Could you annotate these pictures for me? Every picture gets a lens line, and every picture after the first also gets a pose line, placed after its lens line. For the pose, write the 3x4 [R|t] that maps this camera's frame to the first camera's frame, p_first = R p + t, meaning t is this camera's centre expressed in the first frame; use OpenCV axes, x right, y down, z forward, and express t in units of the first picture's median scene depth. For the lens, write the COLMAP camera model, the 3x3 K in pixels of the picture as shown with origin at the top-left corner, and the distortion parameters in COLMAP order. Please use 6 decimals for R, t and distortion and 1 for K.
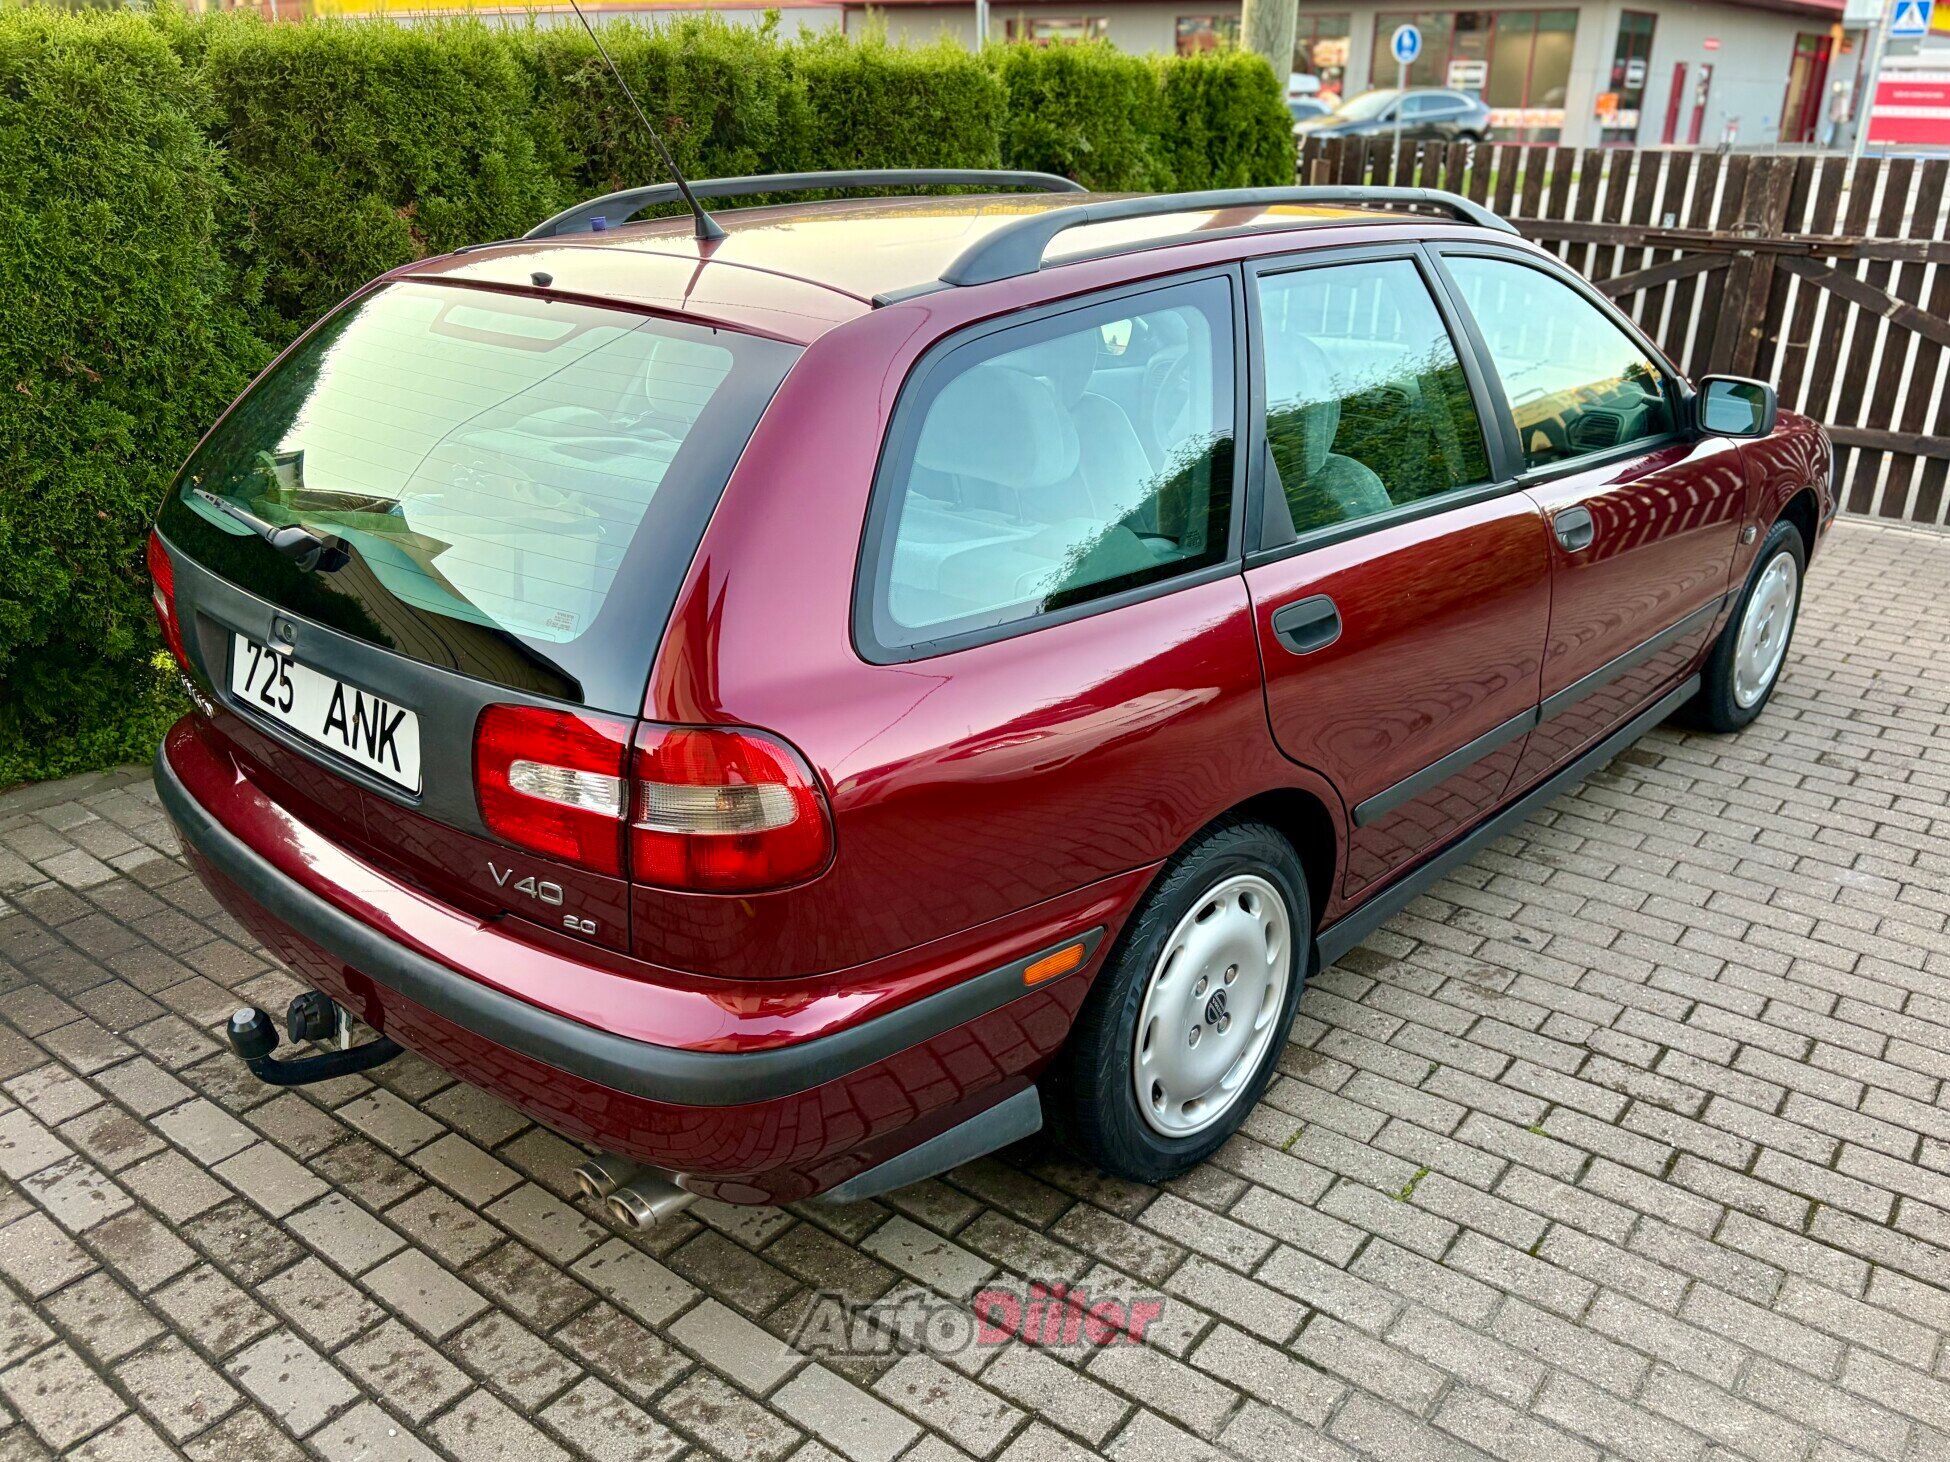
lens RADIAL K [[1465.8, 0, 975.0], [0, 1465.8, 731.0], [0, 0, 1]] dist [0.042691, -0.052125]
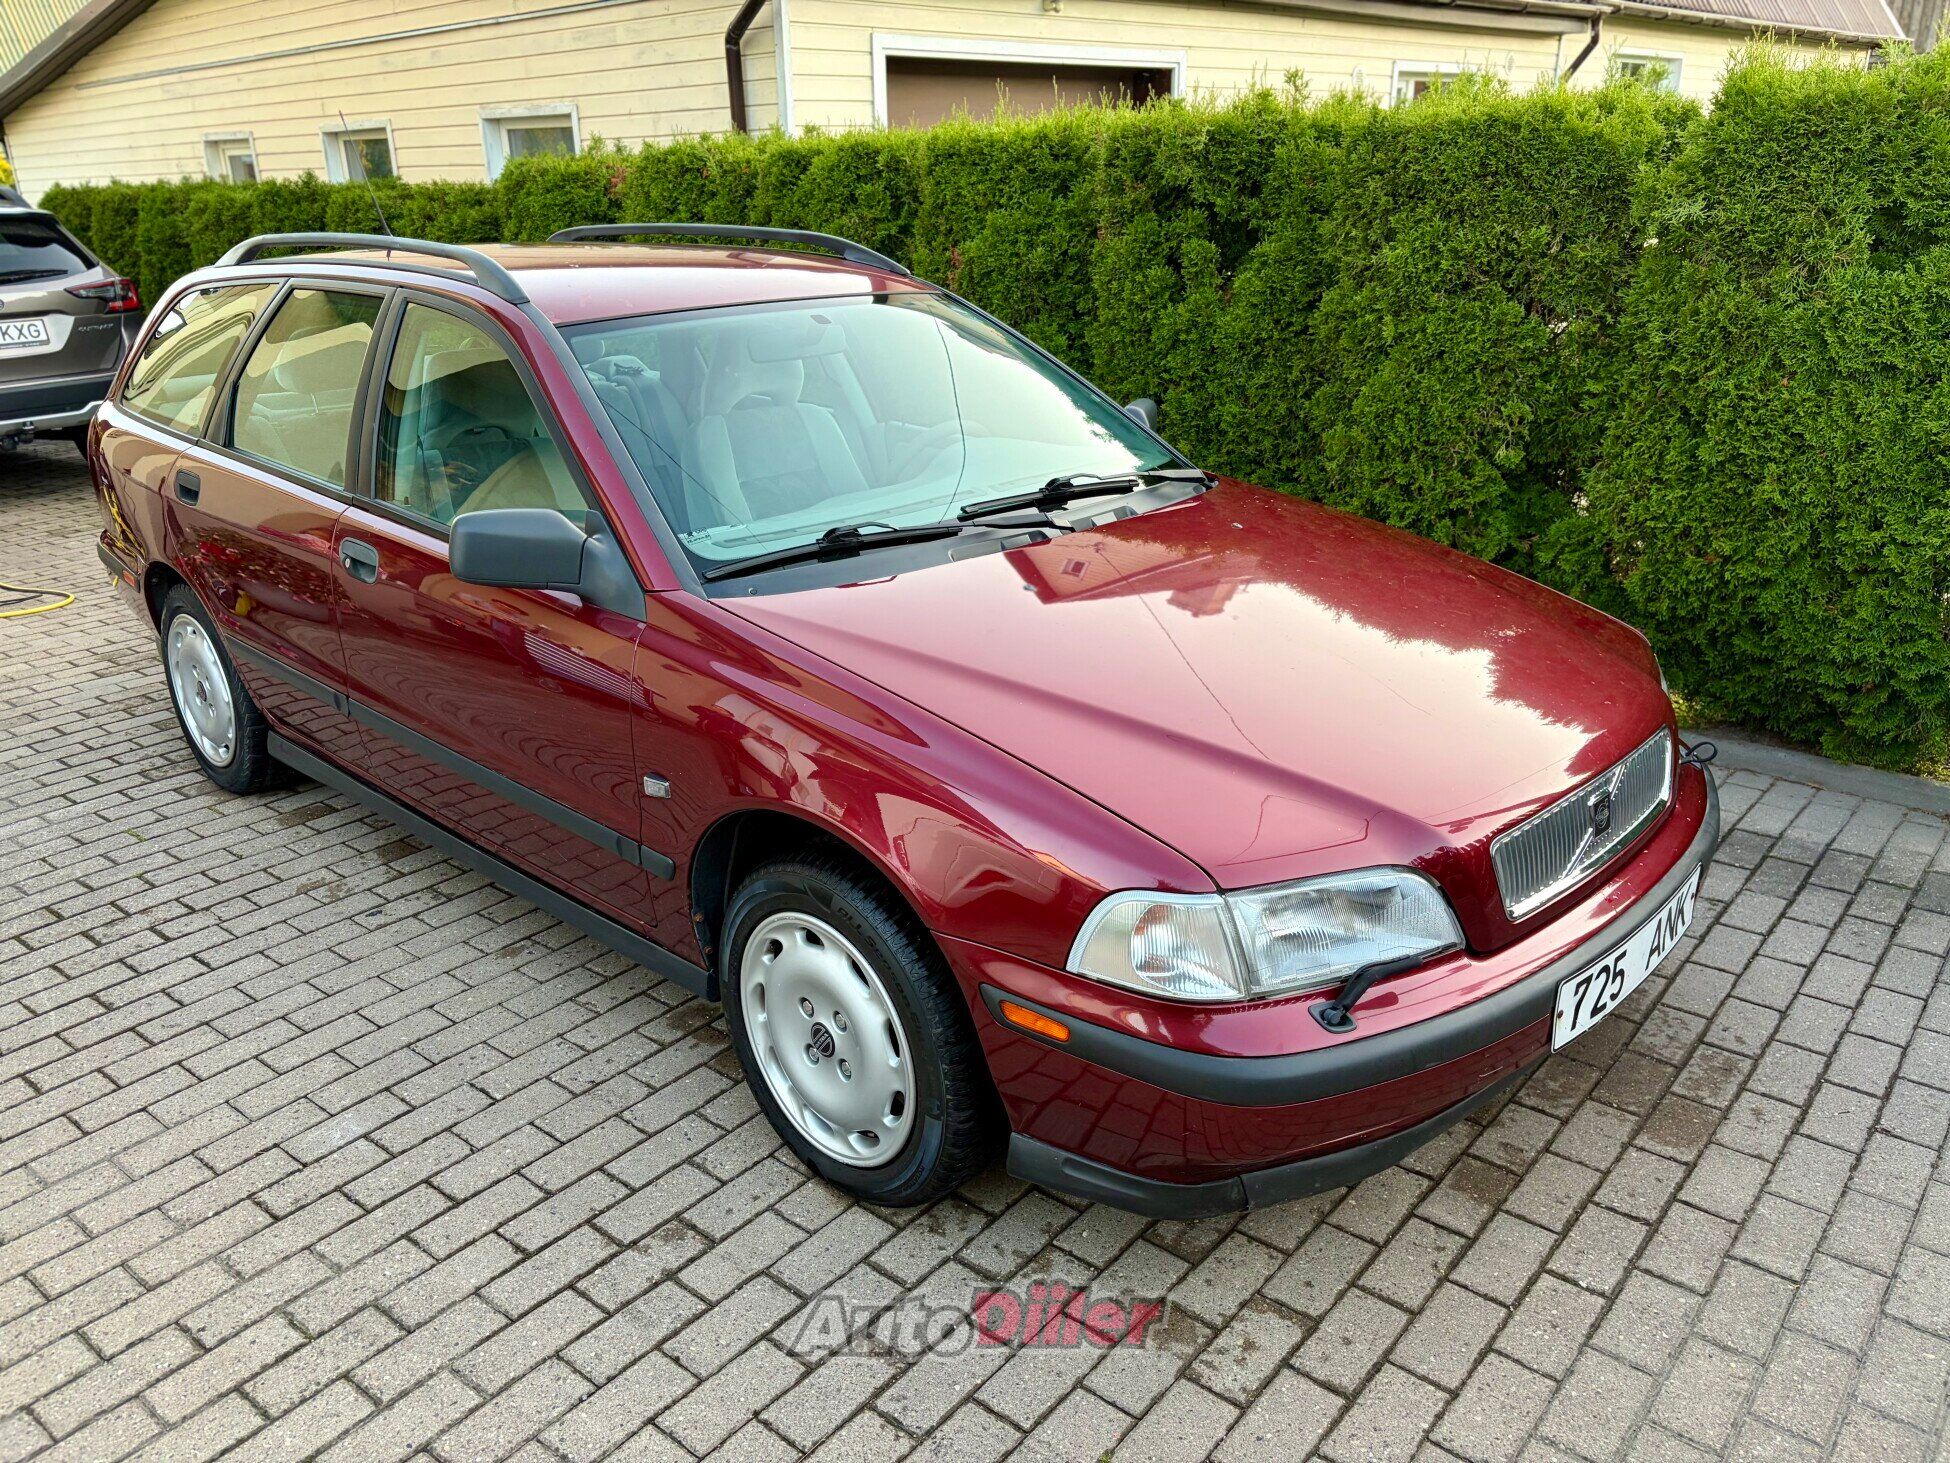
lens RADIAL K [[1465.8, 0, 975.0], [0, 1465.8, 731.5], [0, 0, 1]] dist [0.042691, -0.052125]
pose [[0.001717, 0.358036, -0.933706, 1.500350], [-0.358519, 0.871857, 0.333660, -0.558551], [0.933521, 0.334178, 0.129860, 1.370790]]
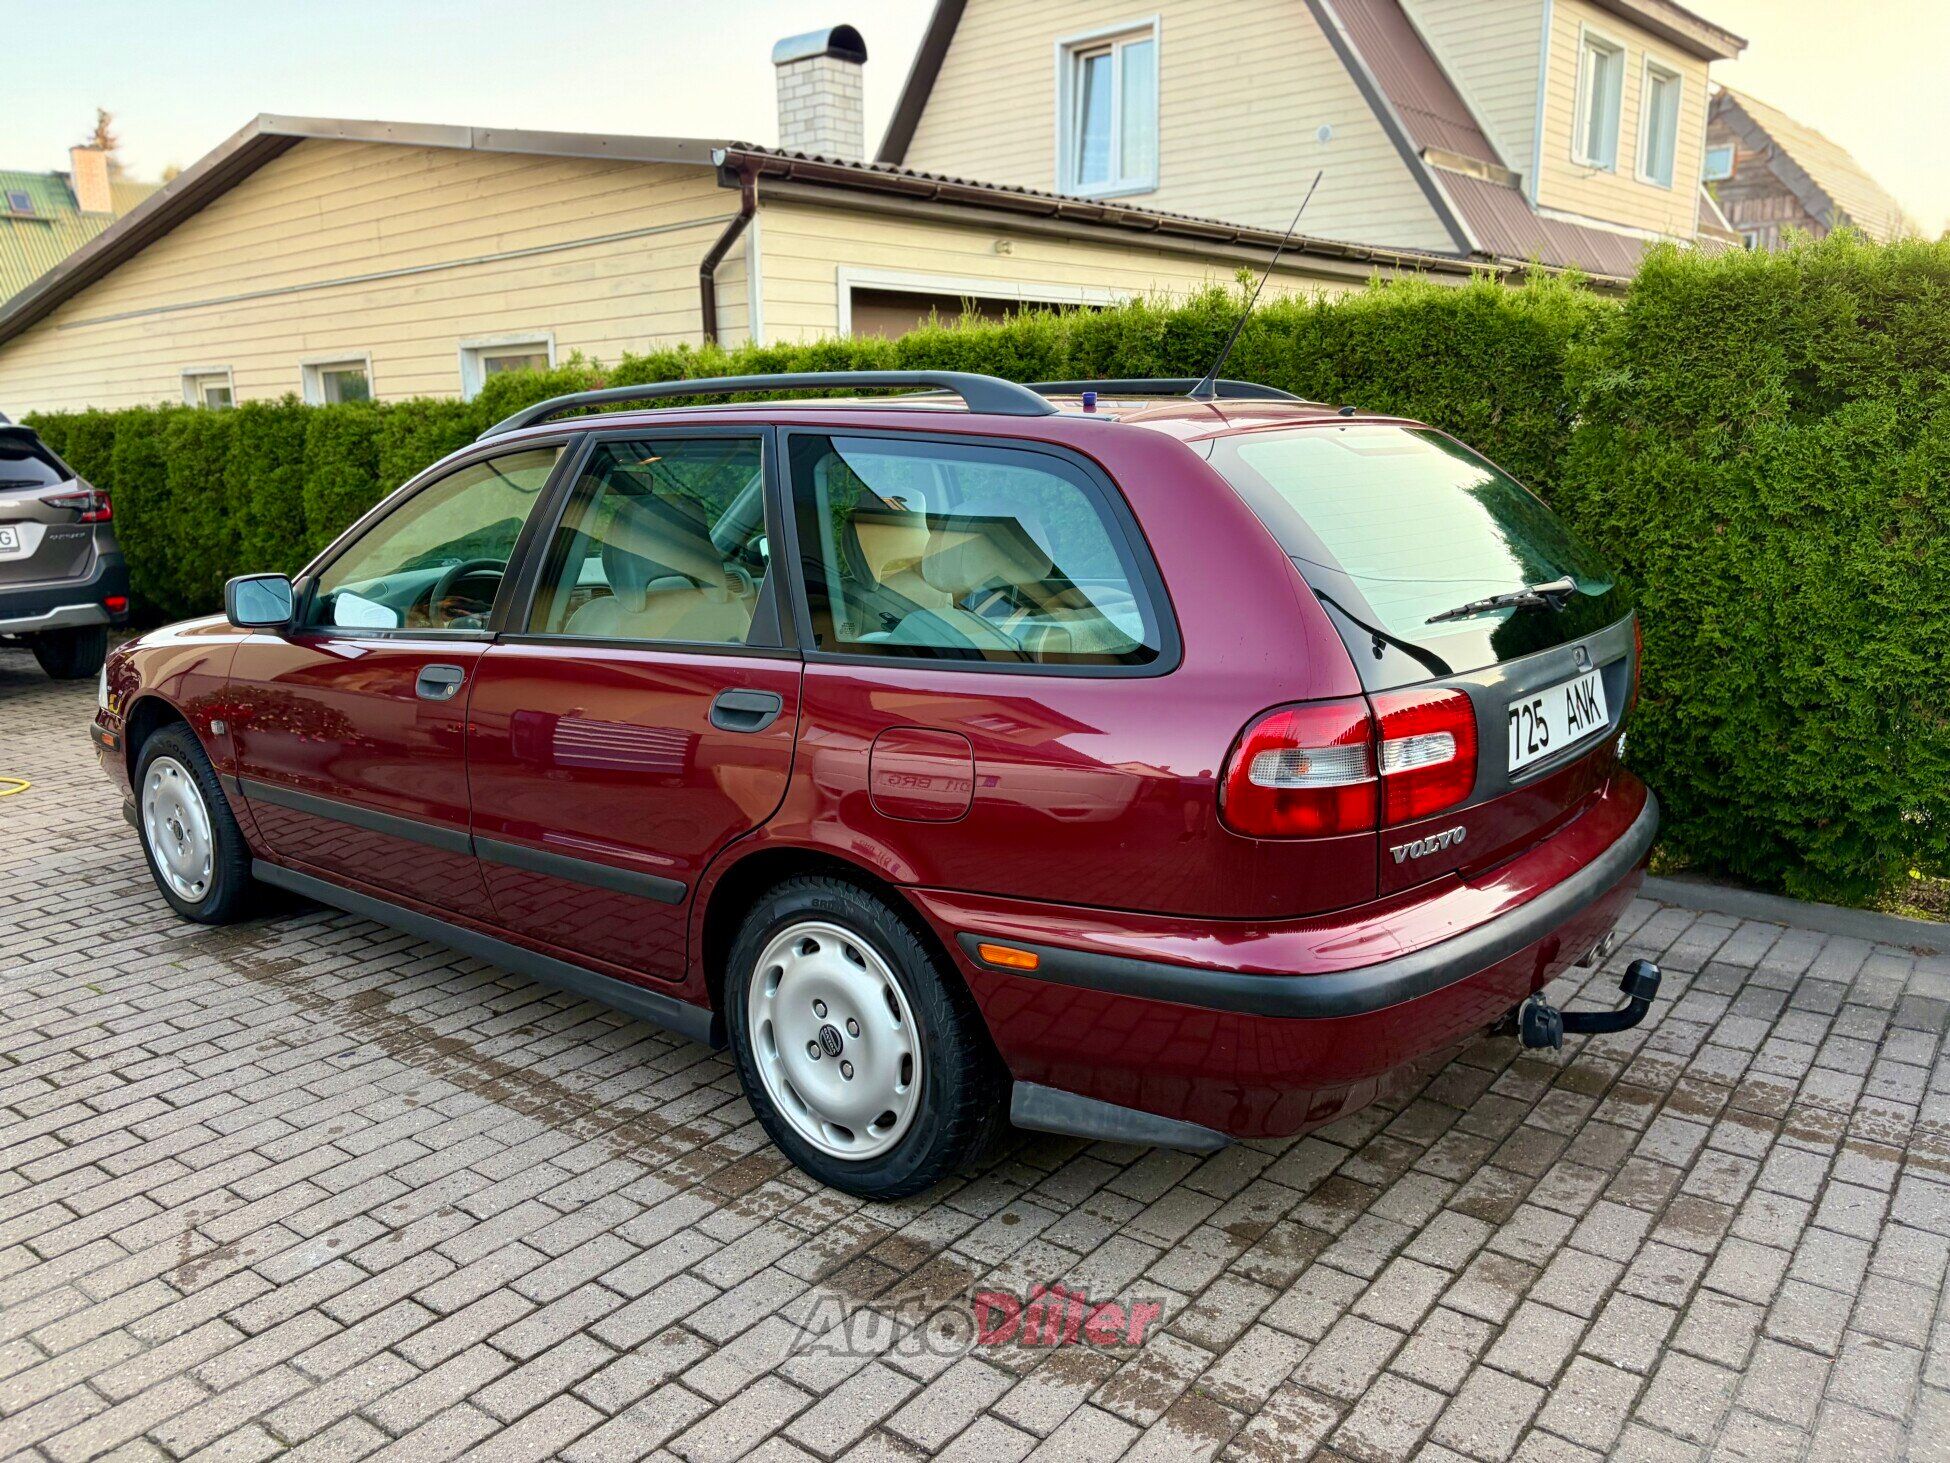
lens RADIAL K [[1457.6, 0, 975.0], [0, 1457.6, 731.5], [0, 0, 1]] dist [0.069471, -0.089878]
pose [[0.038541, 0.208280, -0.977310, 1.537302], [-0.361199, 0.914810, 0.180717, -0.476096], [0.931692, 0.346039, 0.110488, 1.365004]]
